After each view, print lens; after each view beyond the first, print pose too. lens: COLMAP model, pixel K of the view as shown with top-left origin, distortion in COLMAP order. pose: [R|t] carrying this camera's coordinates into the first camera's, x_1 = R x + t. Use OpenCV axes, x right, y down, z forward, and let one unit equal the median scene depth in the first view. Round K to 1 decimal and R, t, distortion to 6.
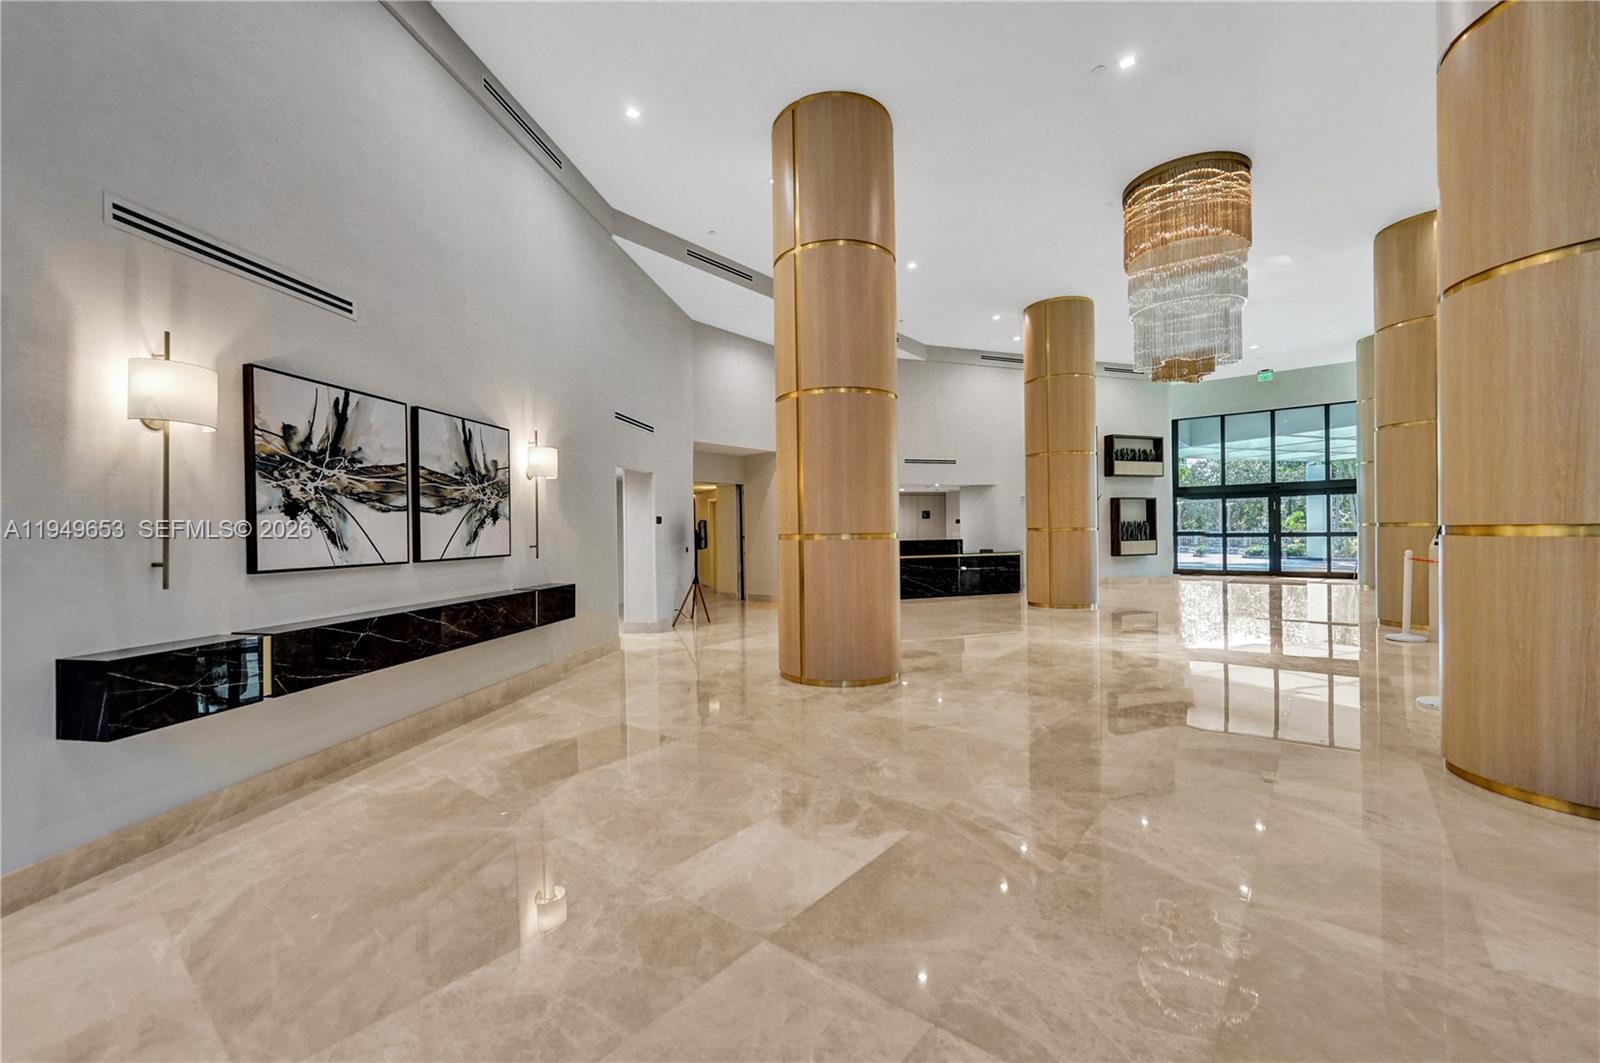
lens RADIAL K [[642.4, 0, 800.0], [0, 642.4, 531.5], [0, 0, 1]] dist [0.000897, 0.000004]
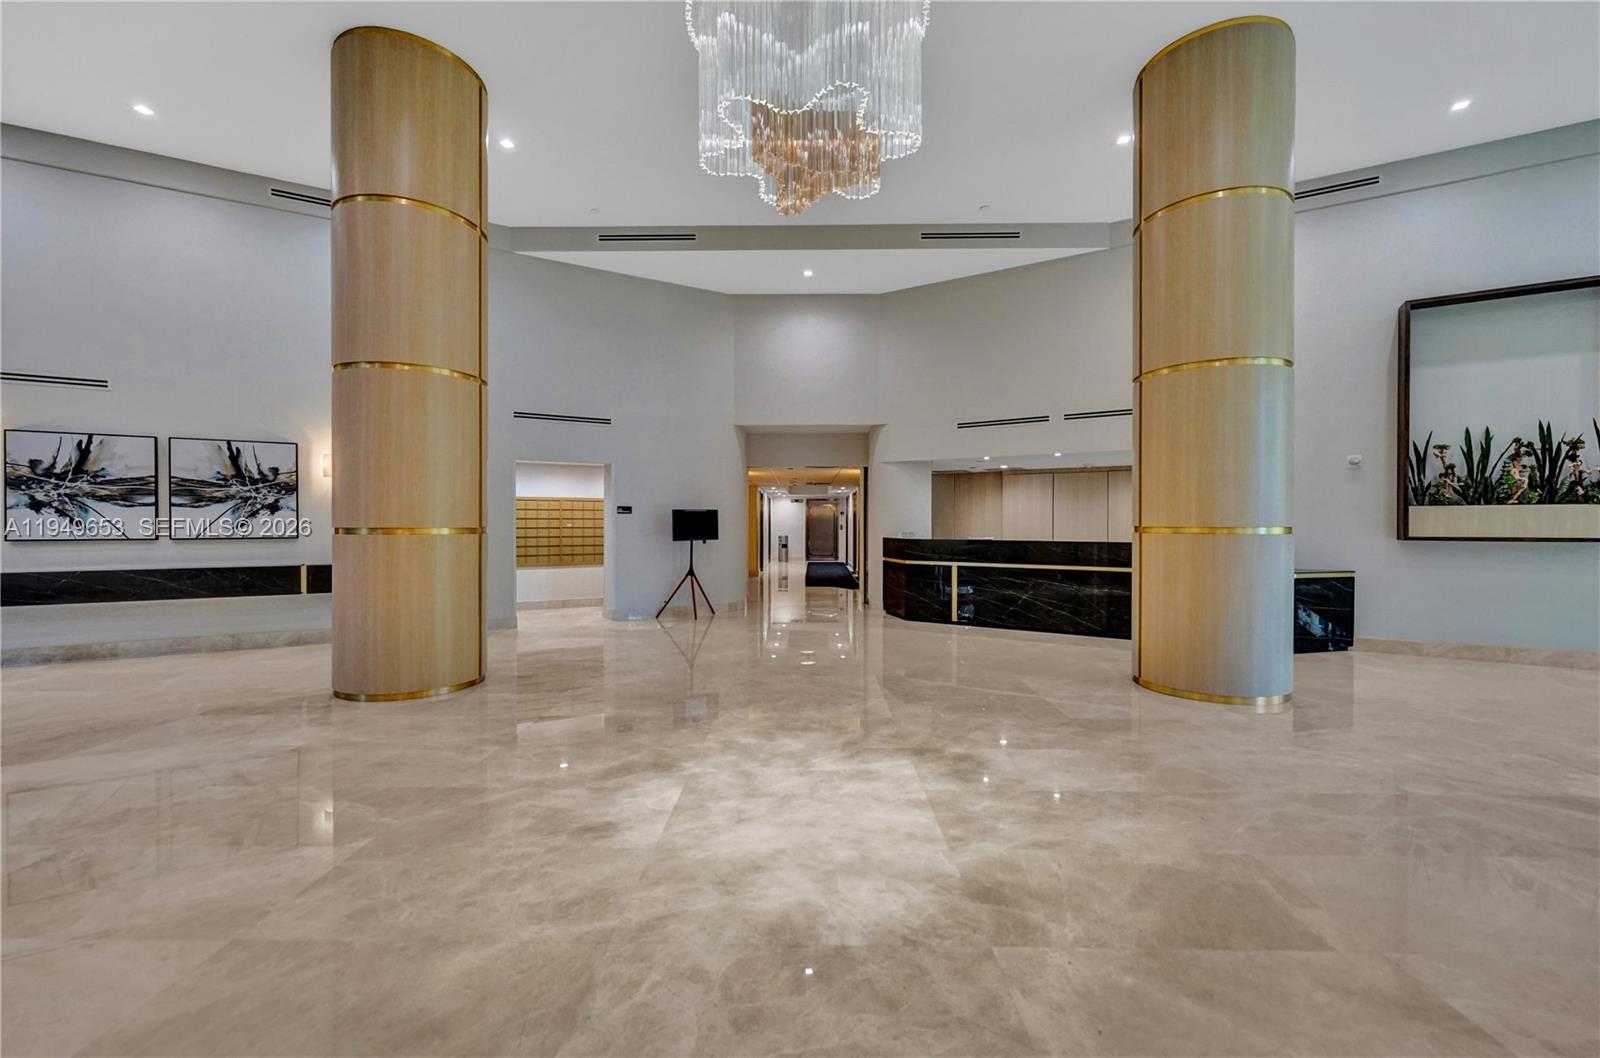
lens RADIAL K [[642.4, 0, 800.0], [0, 642.4, 529.0], [0, 0, 1]] dist [0.000897, 0.000004]
pose [[0.636235, 0.018385, -0.771276, 1.572548], [-0.007966, 0.999819, 0.017262, -0.015543], [0.771454, -0.004839, 0.636266, 1.207501]]
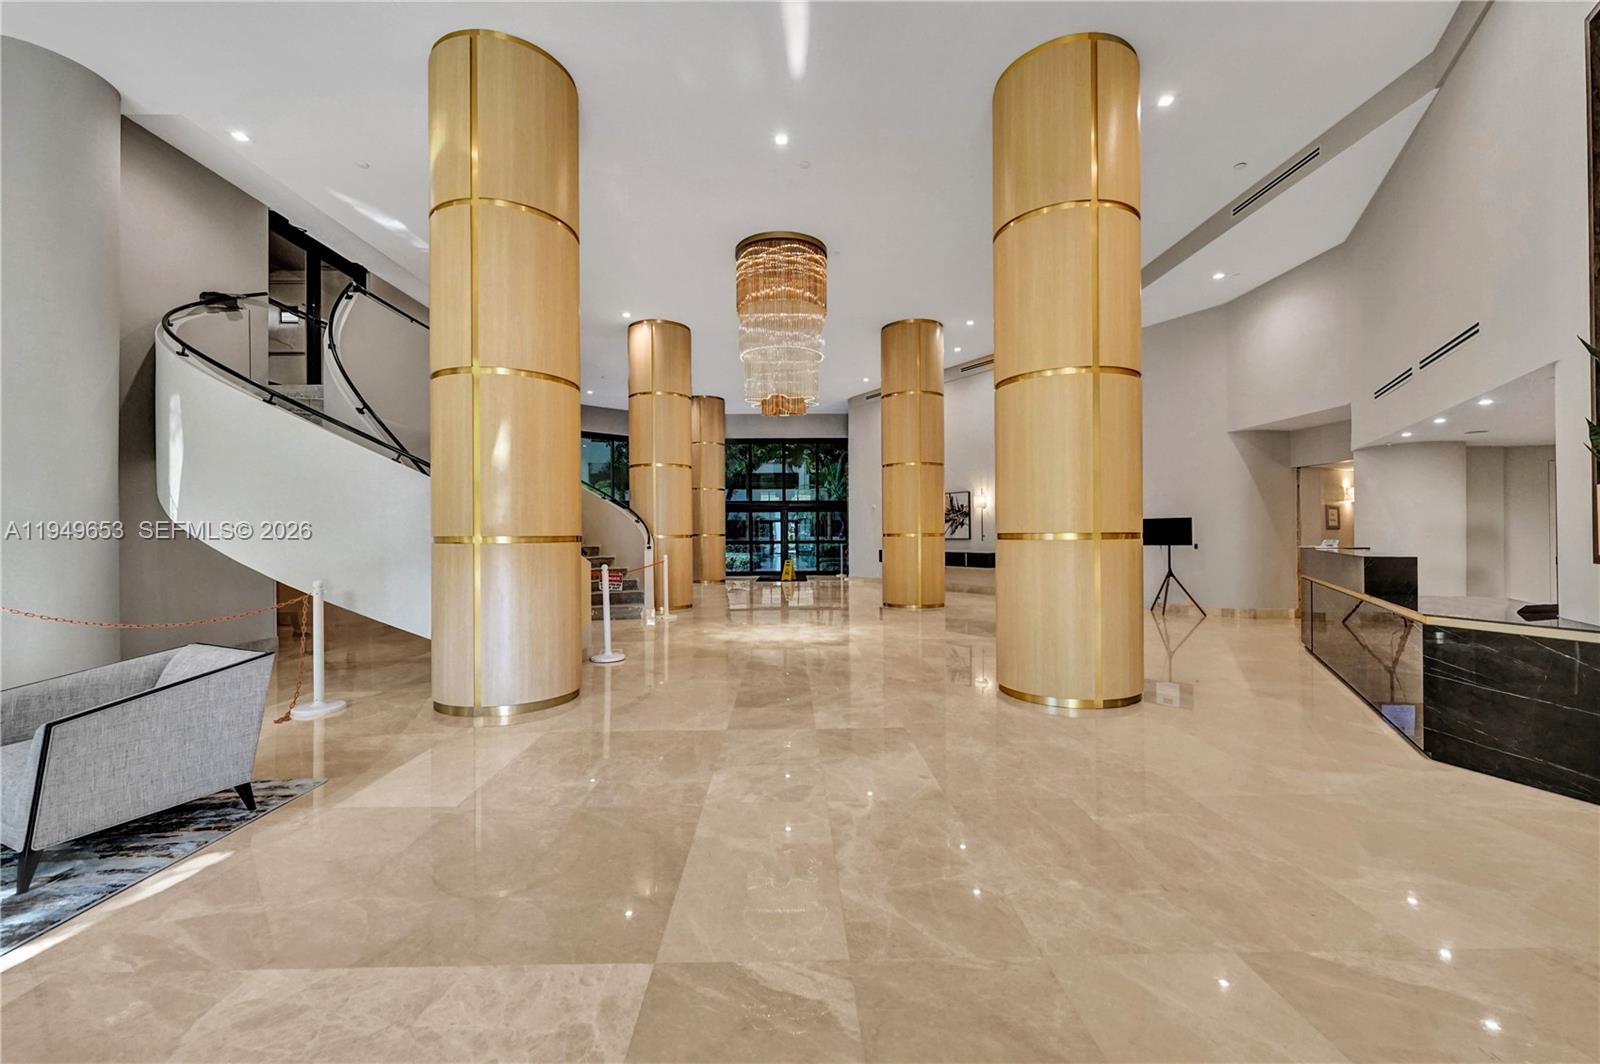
lens RADIAL K [[642.4, 0, 800.0], [0, 642.4, 532.0], [0, 0, 1]] dist [0.000897, 0.000004]
pose [[-0.740773, 0.009755, -0.671685, 2.341598], [0.009269, 0.999948, 0.004299, -0.011071], [0.671692, -0.003041, -0.740824, 3.157170]]
